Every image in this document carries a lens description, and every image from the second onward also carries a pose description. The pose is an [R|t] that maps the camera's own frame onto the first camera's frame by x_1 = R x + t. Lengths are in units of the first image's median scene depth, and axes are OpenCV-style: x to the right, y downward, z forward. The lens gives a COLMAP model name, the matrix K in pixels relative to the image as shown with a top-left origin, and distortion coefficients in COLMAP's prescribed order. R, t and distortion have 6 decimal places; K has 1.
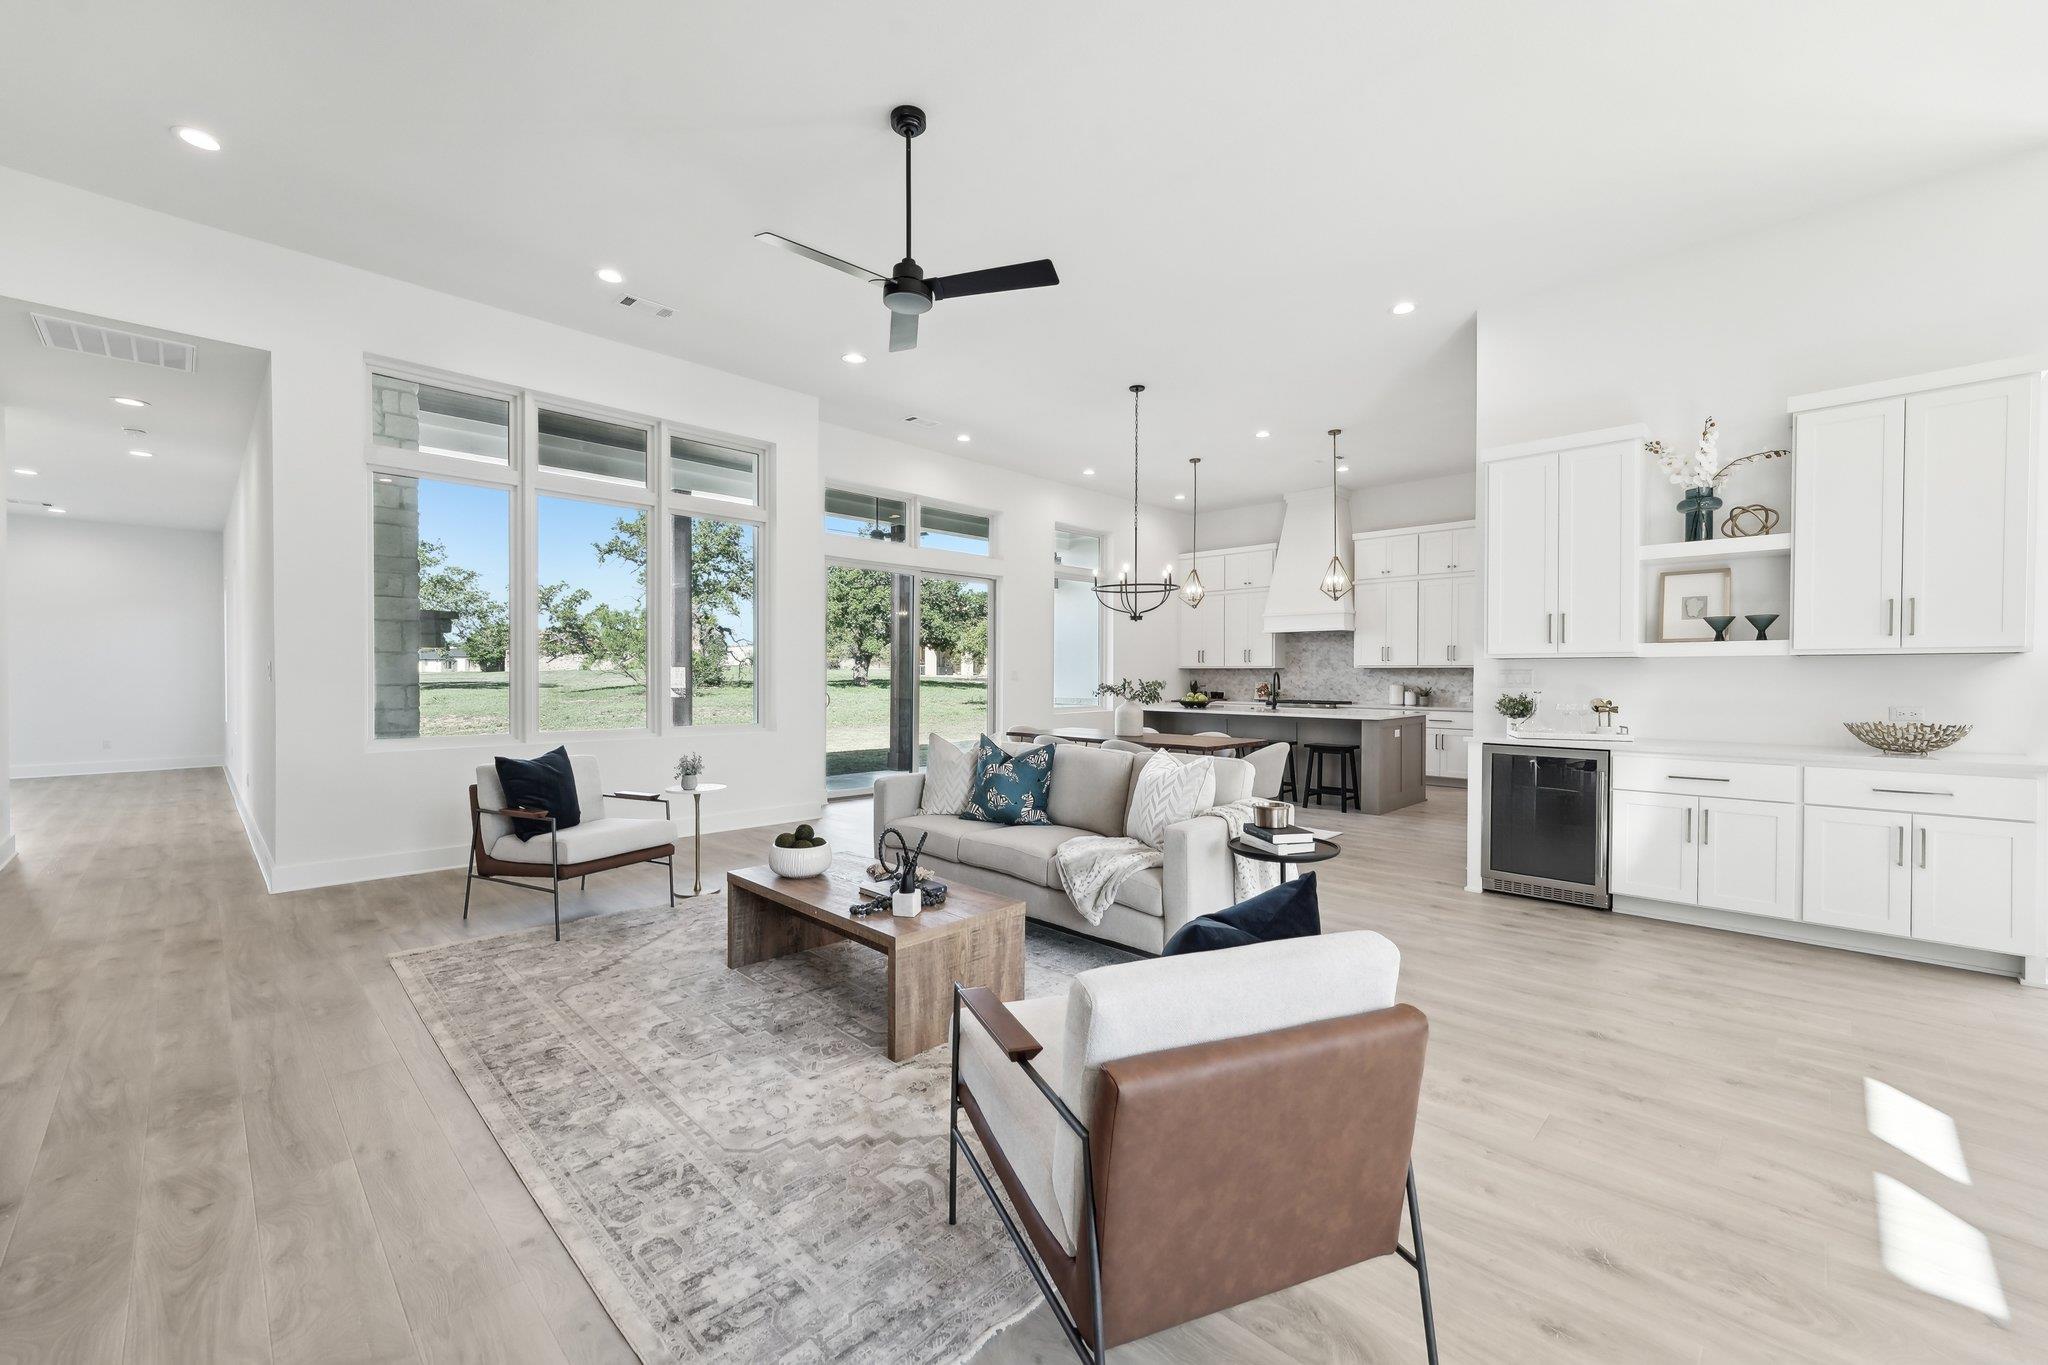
lens RADIAL K [[824.4, 0, 1004.3], [0, 824.4, 673.5], [0, 0, 1]] dist [-0.008689, 0.000184]
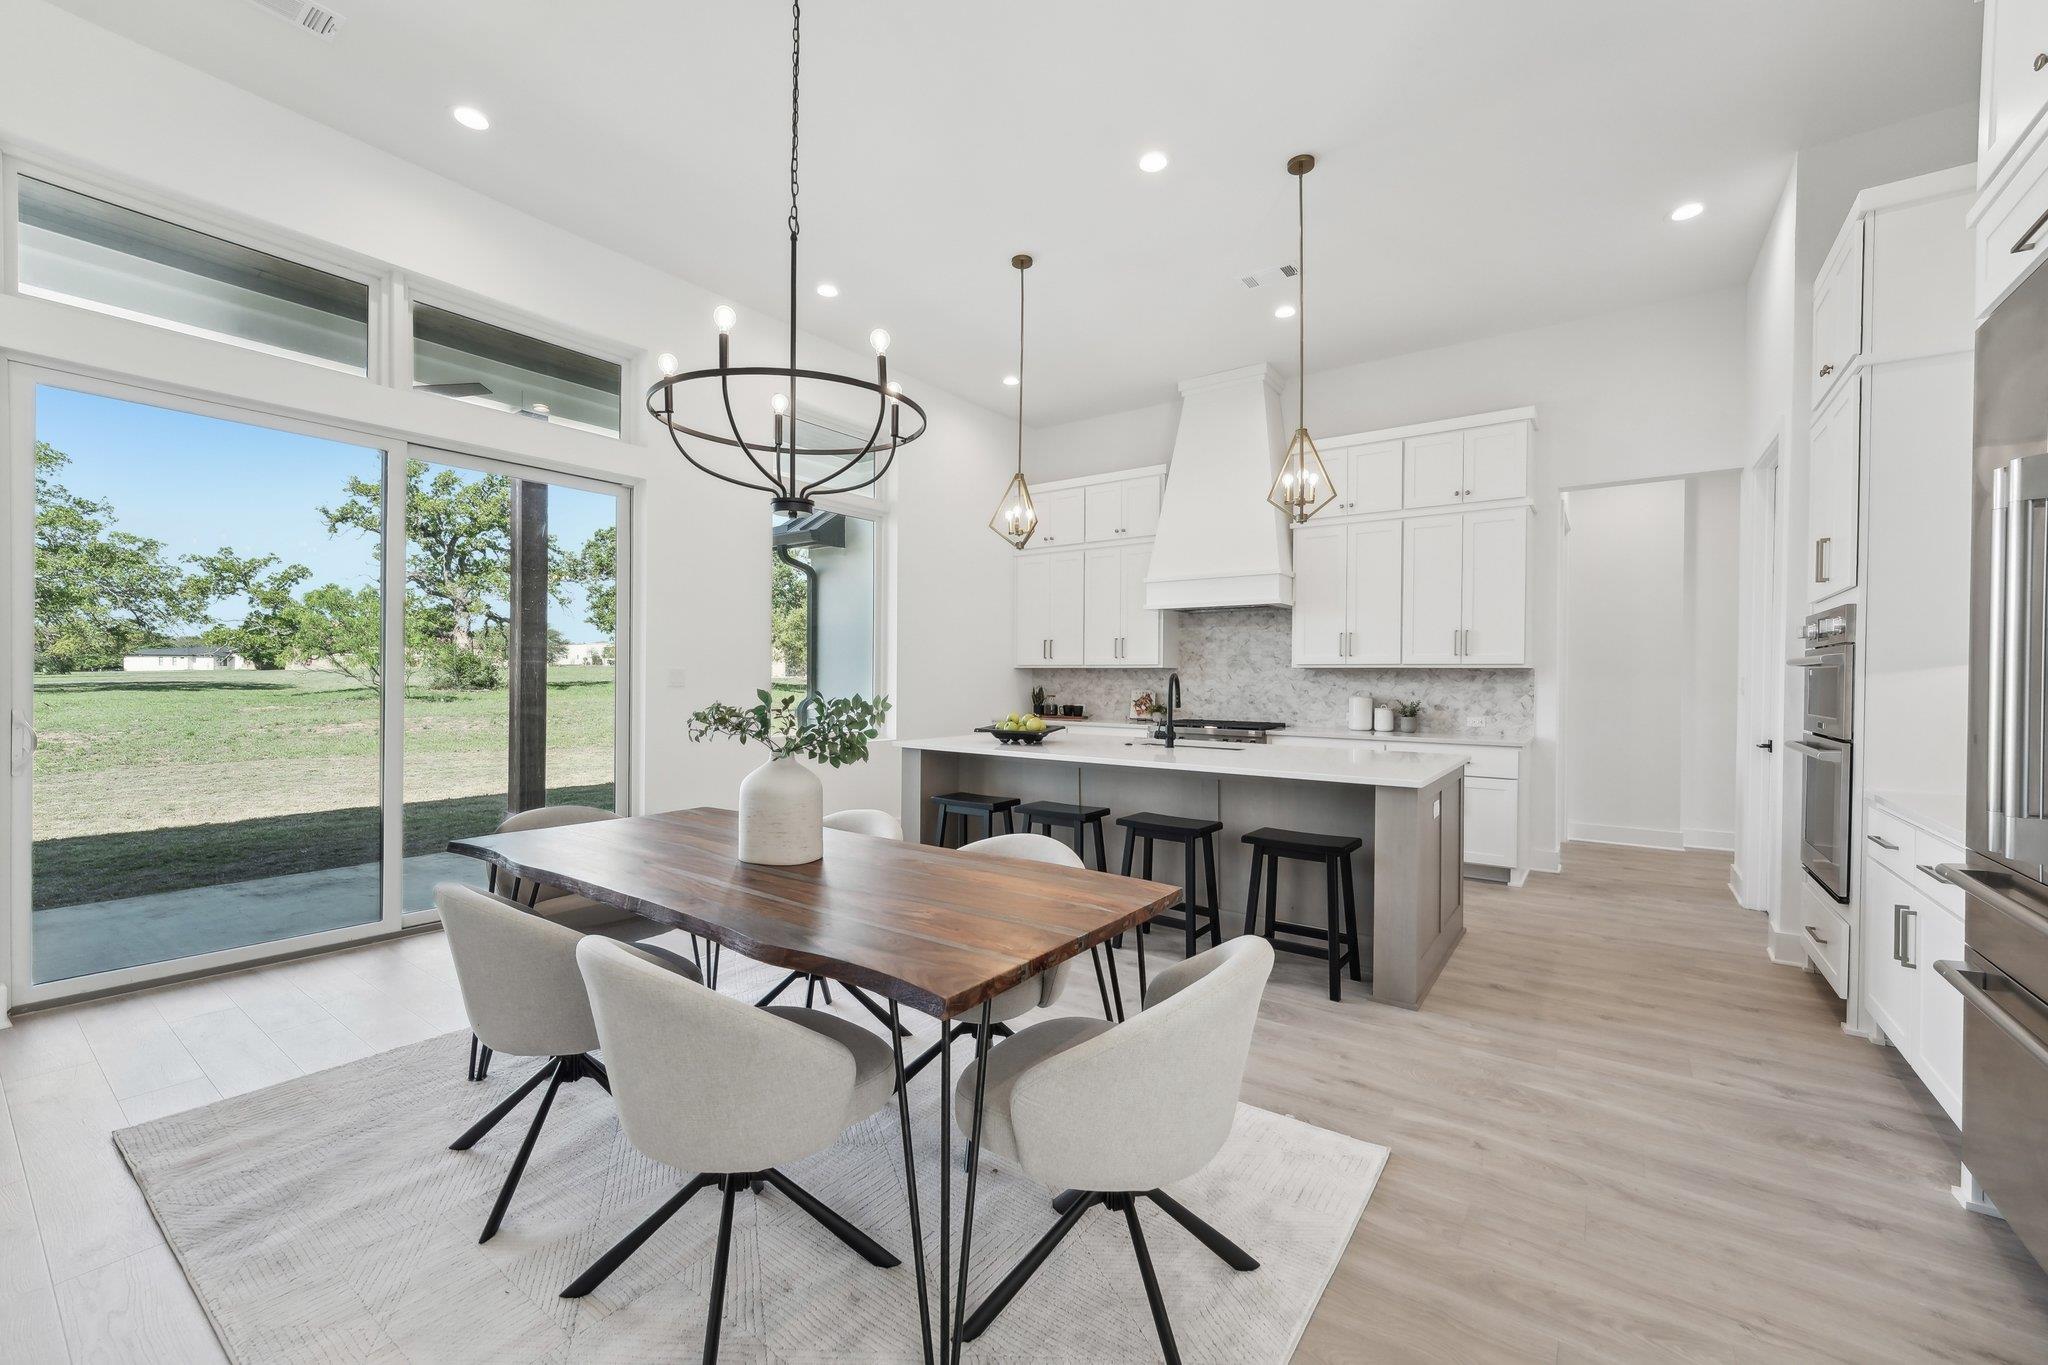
lens RADIAL K [[824.4, 0, 997.0], [0, 824.4, 678.4], [0, 0, 1]] dist [-0.008689, 0.000184]
pose [[0.990596, 0.004826, 0.136734, 0.128487], [-0.005254, 0.999982, 0.002769, 0.000298], [-0.136718, -0.003462, 0.990604, 0.429481]]
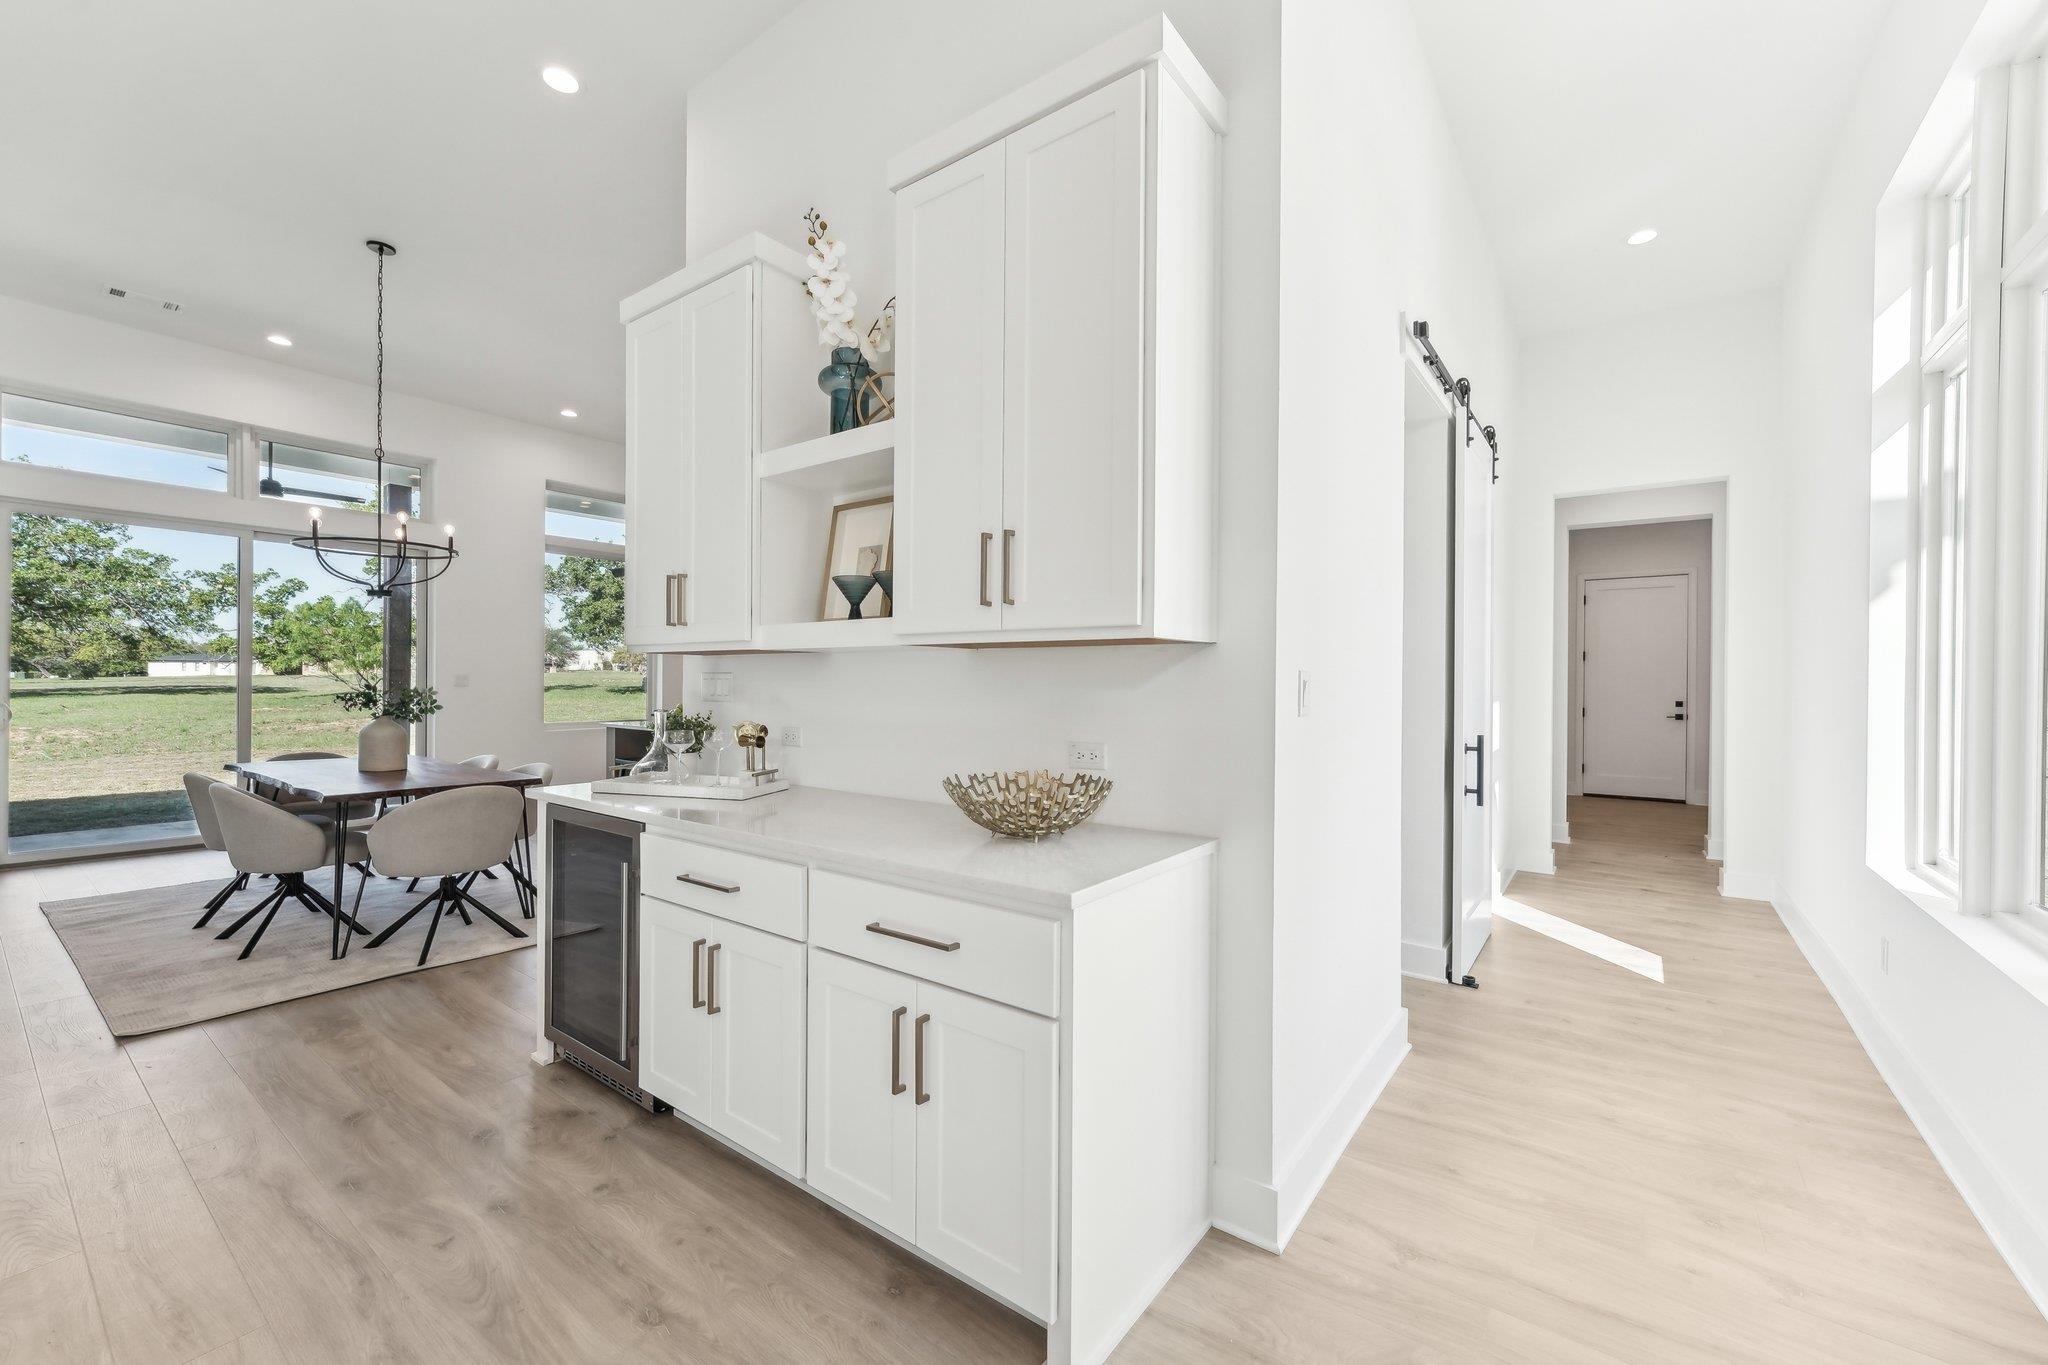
lens RADIAL K [[824.4, 0, 1013.6], [0, 824.4, 682.6], [0, 0, 1]] dist [-0.008689, 0.000184]
pose [[0.991519, 0.004264, 0.129889, 0.377927], [-0.004606, 0.999987, 0.002331, -0.000069], [-0.129878, -0.002909, 0.991526, 0.182189]]
